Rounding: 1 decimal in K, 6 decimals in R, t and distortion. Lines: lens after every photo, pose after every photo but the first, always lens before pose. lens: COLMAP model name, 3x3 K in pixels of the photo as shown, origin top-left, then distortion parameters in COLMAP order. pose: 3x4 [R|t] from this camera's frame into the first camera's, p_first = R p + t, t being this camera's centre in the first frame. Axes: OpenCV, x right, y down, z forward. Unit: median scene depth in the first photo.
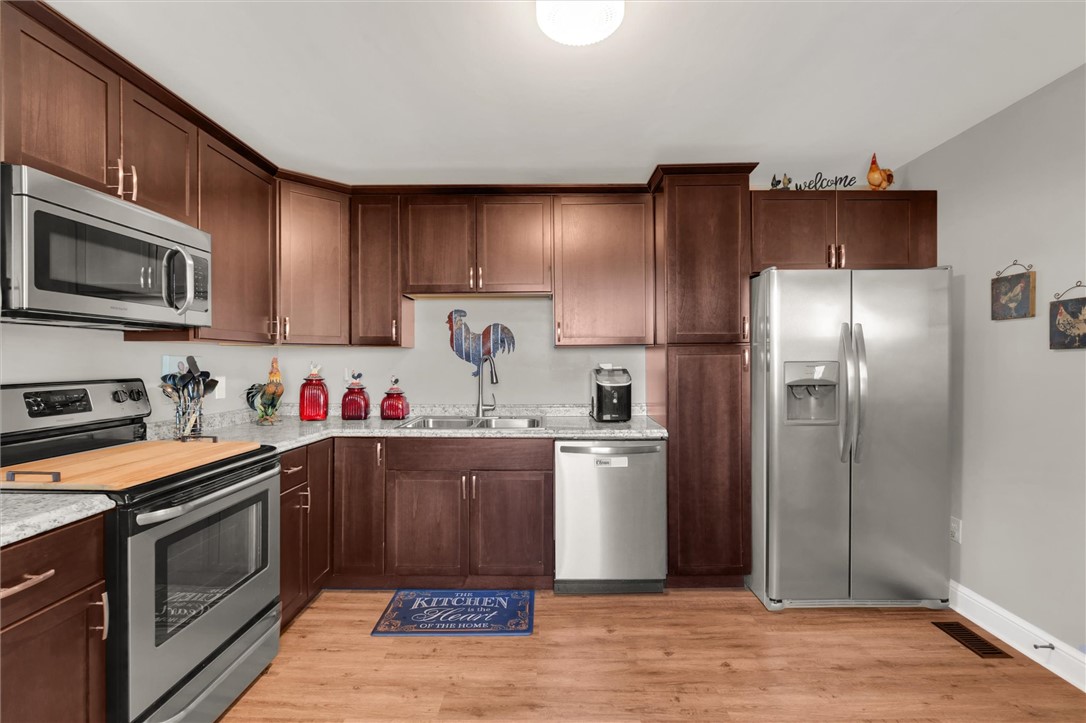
lens RADIAL K [[505.9, 0, 543.0], [0, 505.9, 361.5], [0, 0, 1]] dist [-0.001294, 0.000047]
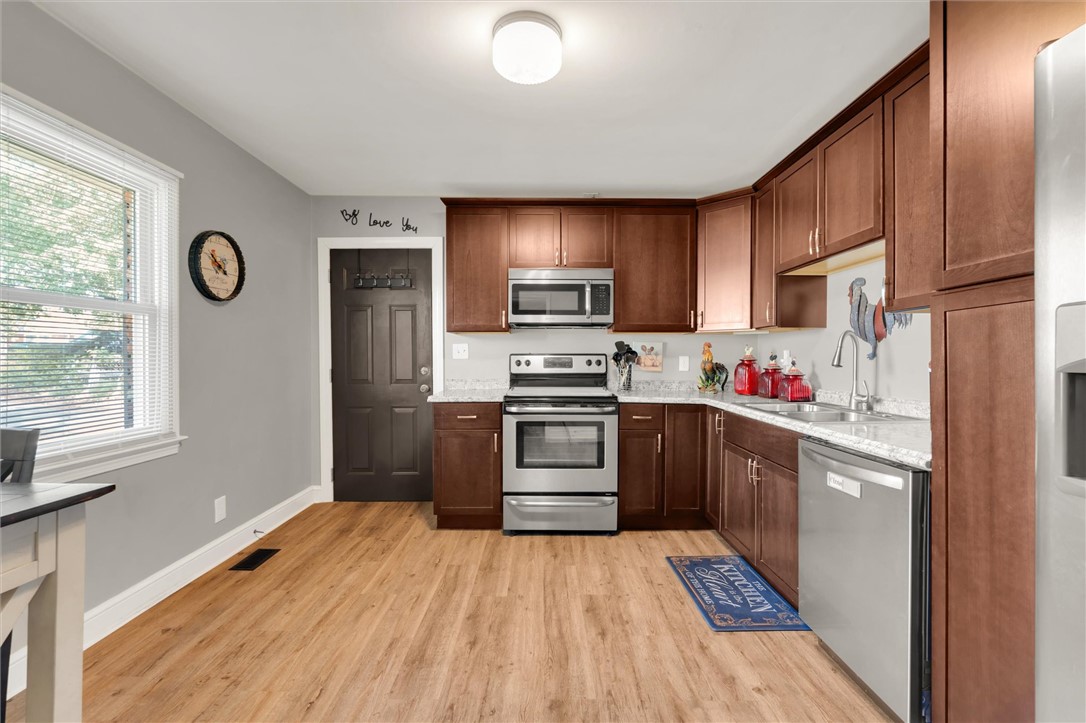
lens RADIAL K [[478.4, 0, 547.0], [0, 478.4, 364.1], [0, 0, 1]] dist [-0.000126, 0.000385]
pose [[0.011136, 0.015132, -0.999823, 0.782855], [-0.007398, 0.999859, 0.015050, 0.037867], [0.999911, 0.007229, 0.011246, 0.633712]]
